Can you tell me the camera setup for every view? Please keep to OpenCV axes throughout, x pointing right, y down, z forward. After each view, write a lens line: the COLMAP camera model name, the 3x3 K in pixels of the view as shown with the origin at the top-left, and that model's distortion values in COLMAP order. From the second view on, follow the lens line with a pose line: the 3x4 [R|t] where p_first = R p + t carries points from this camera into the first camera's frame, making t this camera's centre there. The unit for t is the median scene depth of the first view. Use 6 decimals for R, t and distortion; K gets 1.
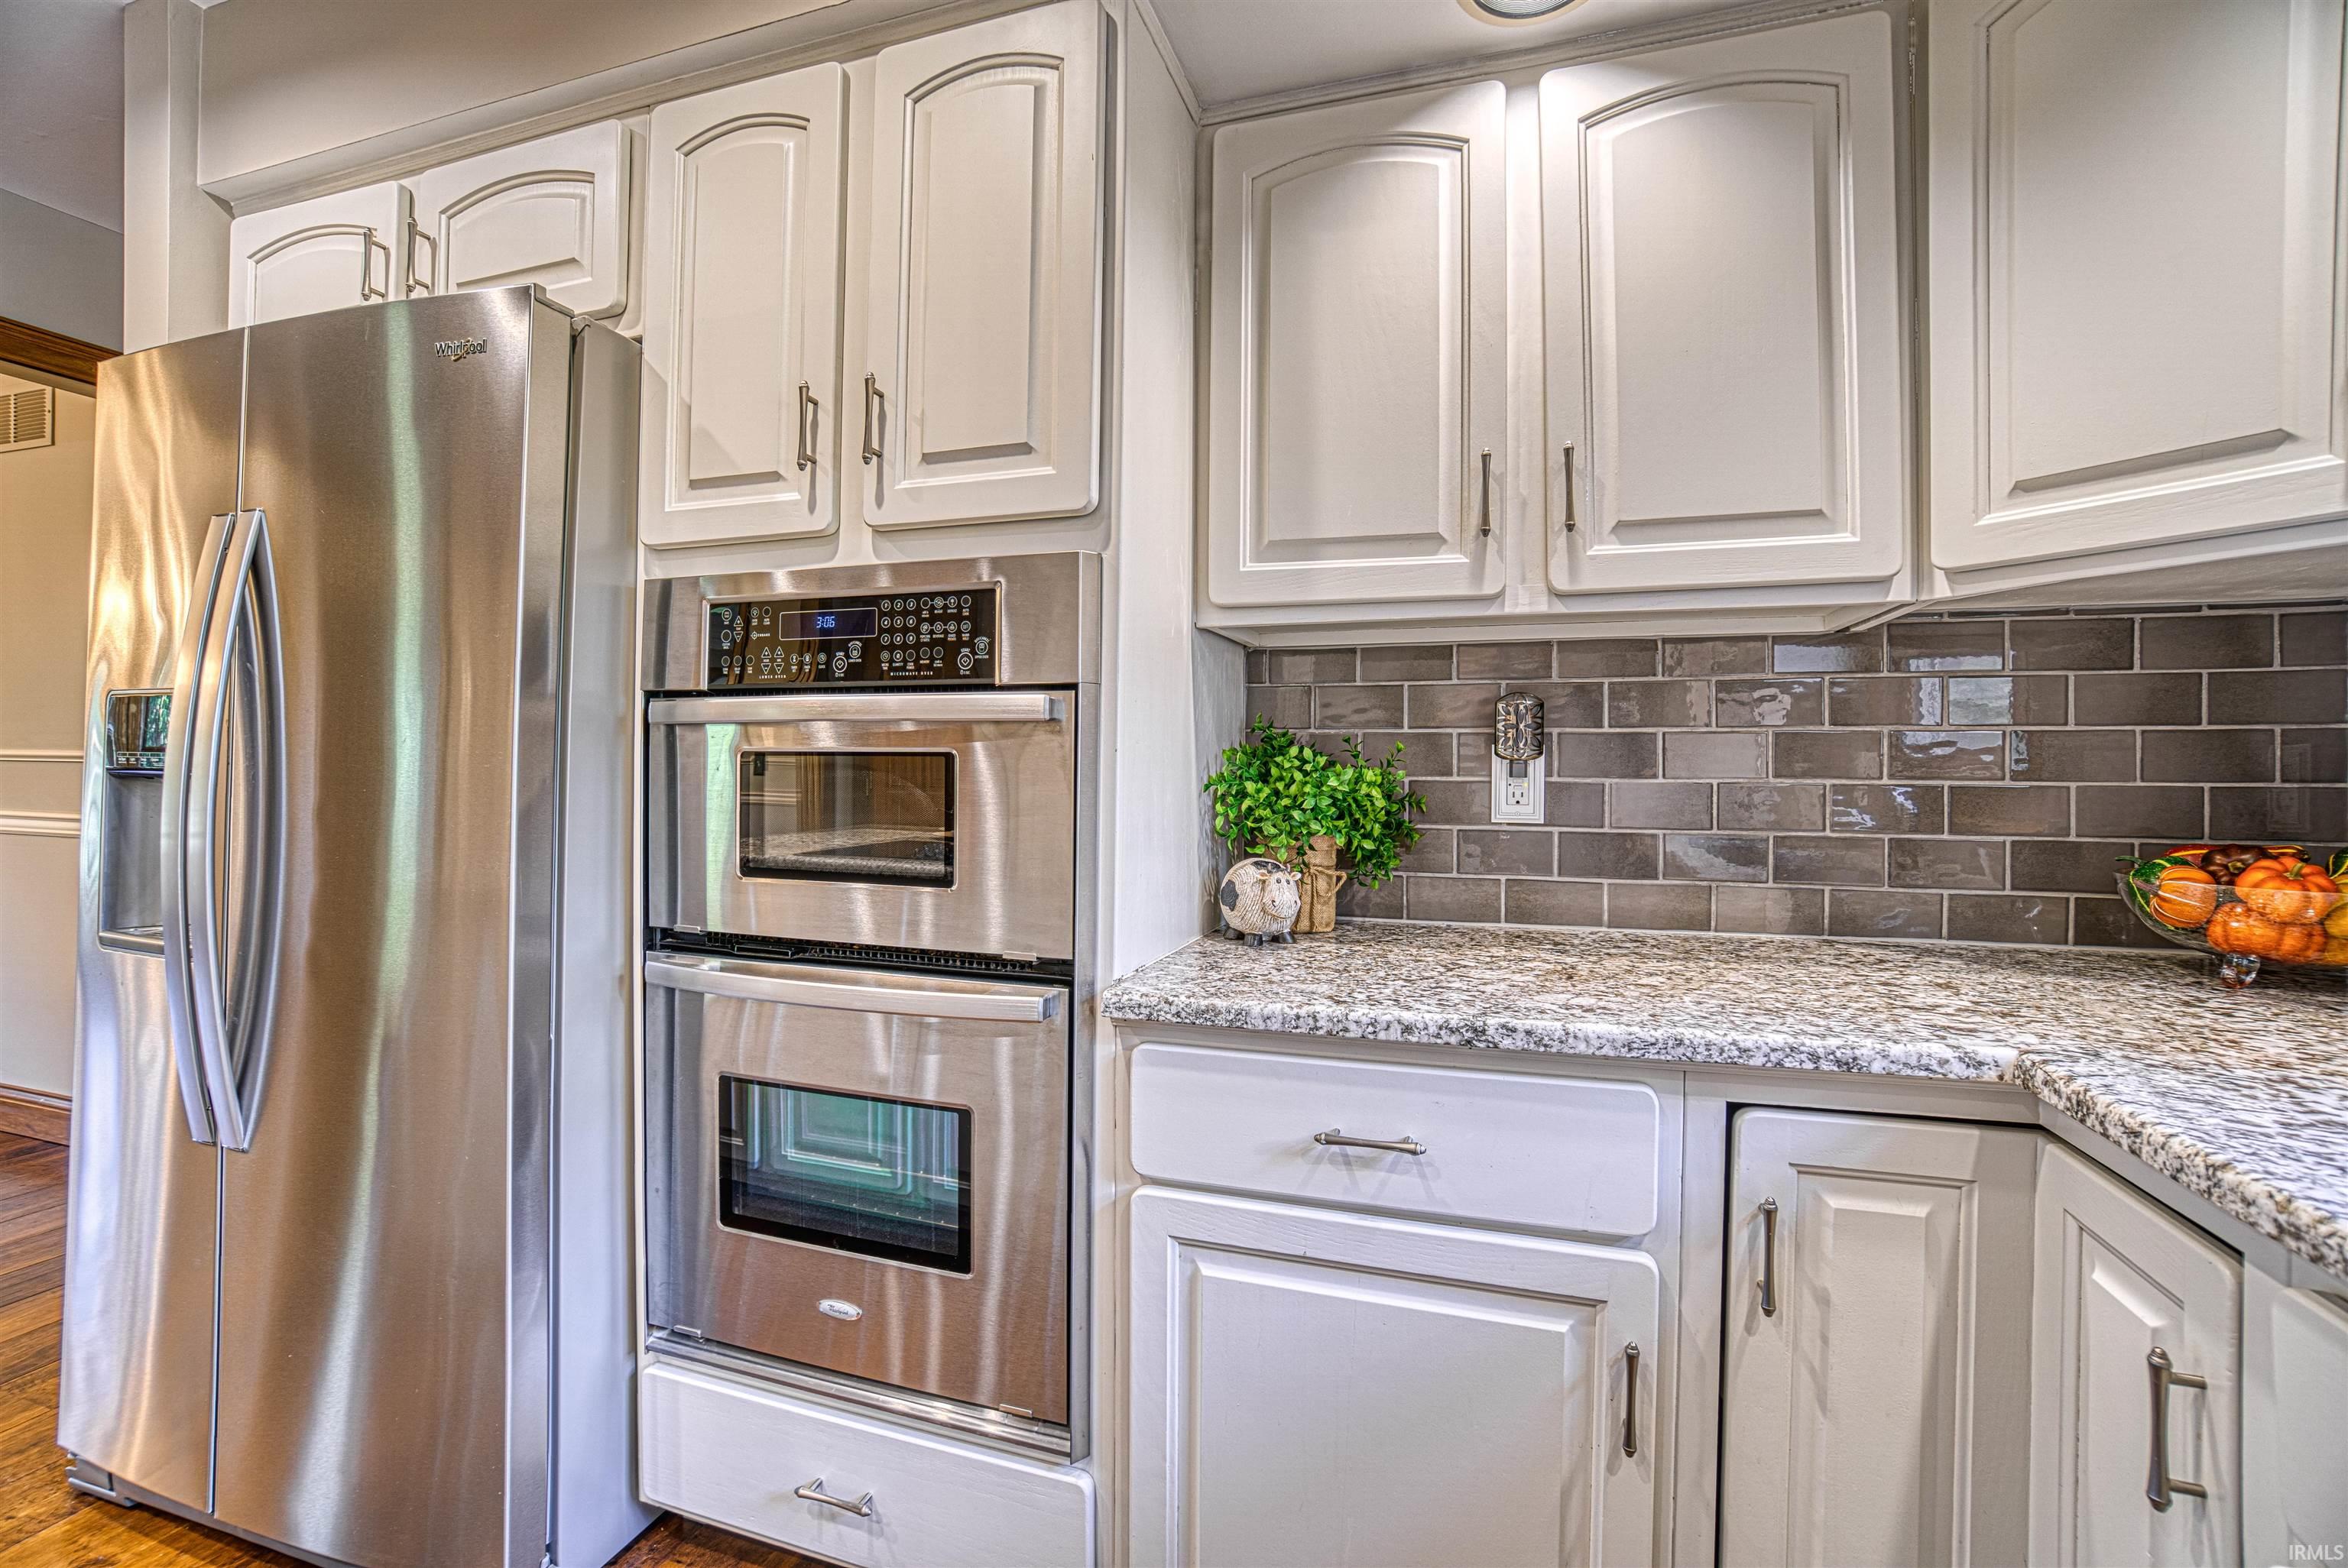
lens RADIAL K [[1019.7, 0, 1184.9], [0, 1019.7, 767.8], [0, 0, 1]] dist [-0.042310, 0.003841]
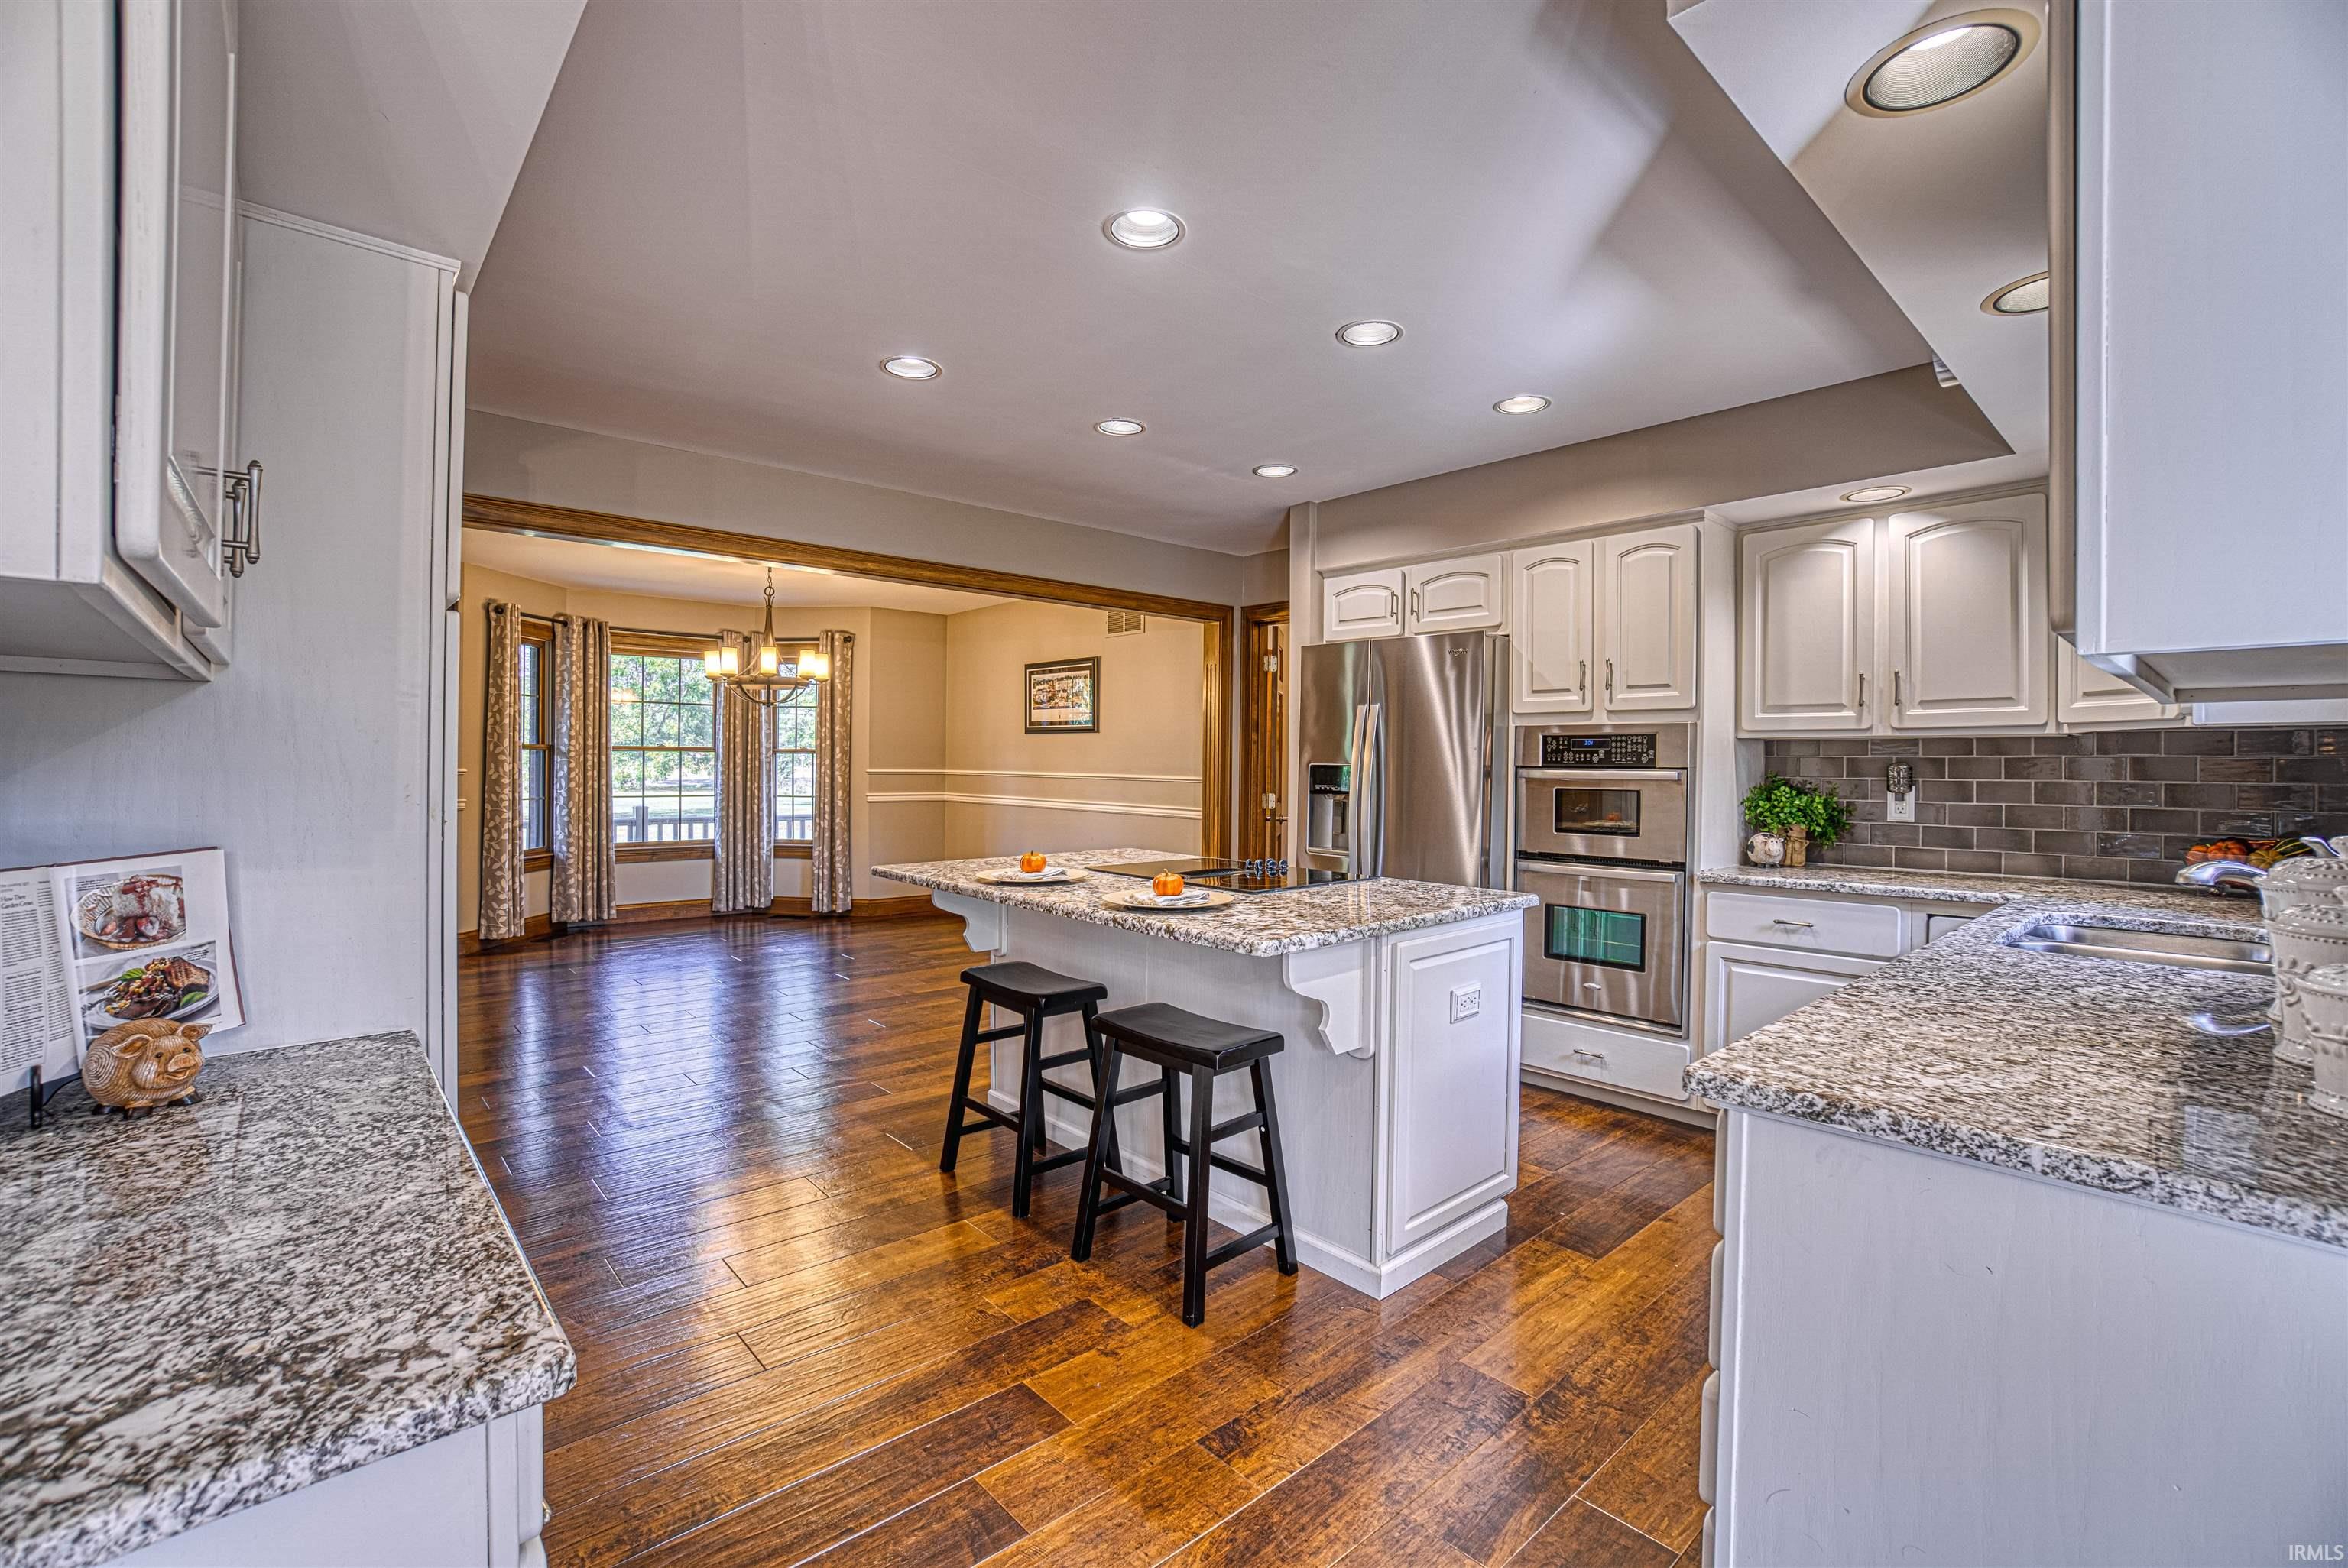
lens RADIAL K [[1019.7, 0, 1190.8], [0, 1019.7, 768.1], [0, 0, 1]] dist [-0.042310, 0.003841]
pose [[0.865717, 0.001972, -0.500530, 0.097841], [-0.000934, 0.999997, 0.002324, -0.078260], [0.500533, -0.001545, 0.865716, -1.971913]]
